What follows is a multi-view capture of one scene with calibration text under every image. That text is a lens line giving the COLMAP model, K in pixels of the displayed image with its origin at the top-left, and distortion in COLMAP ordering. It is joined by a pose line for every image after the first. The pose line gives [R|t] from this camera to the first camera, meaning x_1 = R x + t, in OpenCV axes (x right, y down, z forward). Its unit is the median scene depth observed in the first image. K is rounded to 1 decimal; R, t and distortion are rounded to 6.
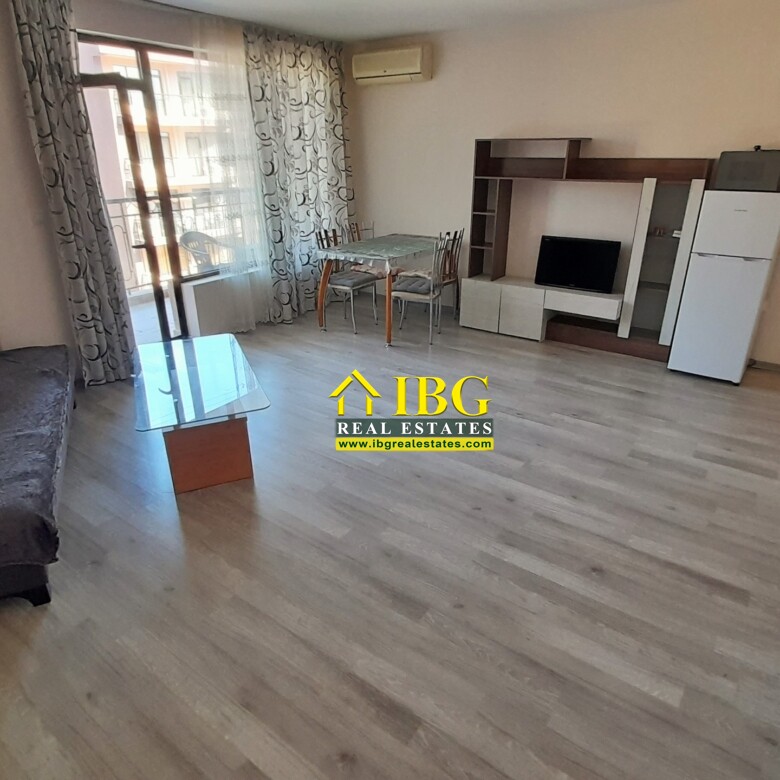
lens RADIAL K [[542.1, 0, 389.1], [0, 542.1, 368.7], [0, 0, 1]] dist [0.005340, 0.001052]
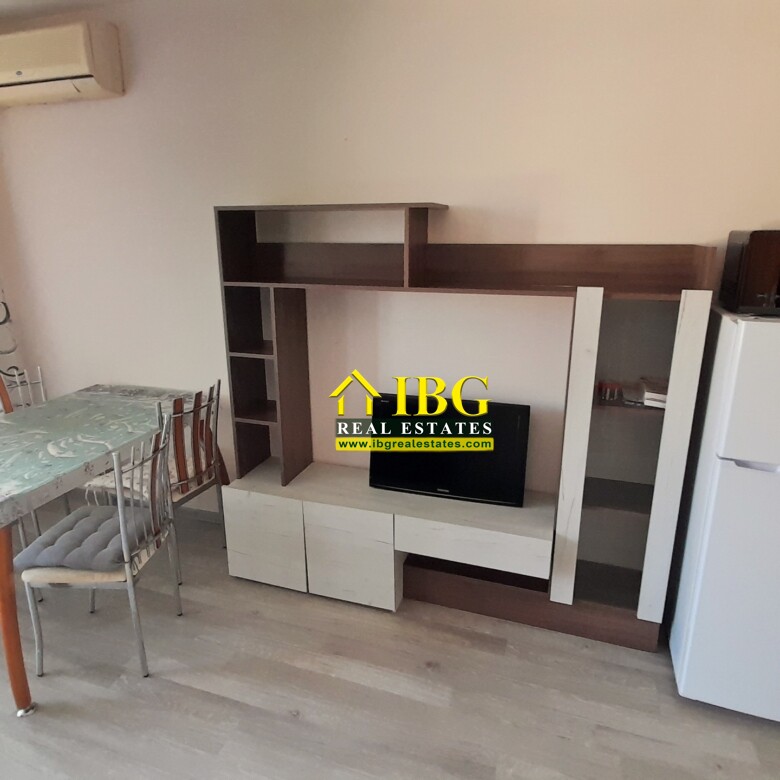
lens RADIAL K [[542.1, 0, 389.1], [0, 542.1, 368.7], [0, 0, 1]] dist [0.005340, 0.001052]
pose [[0.949184, -0.075685, 0.305487, 0.149119], [0.117765, 0.985551, -0.121737, -0.210867], [-0.291860, 0.151527, 0.944382, 0.535639]]
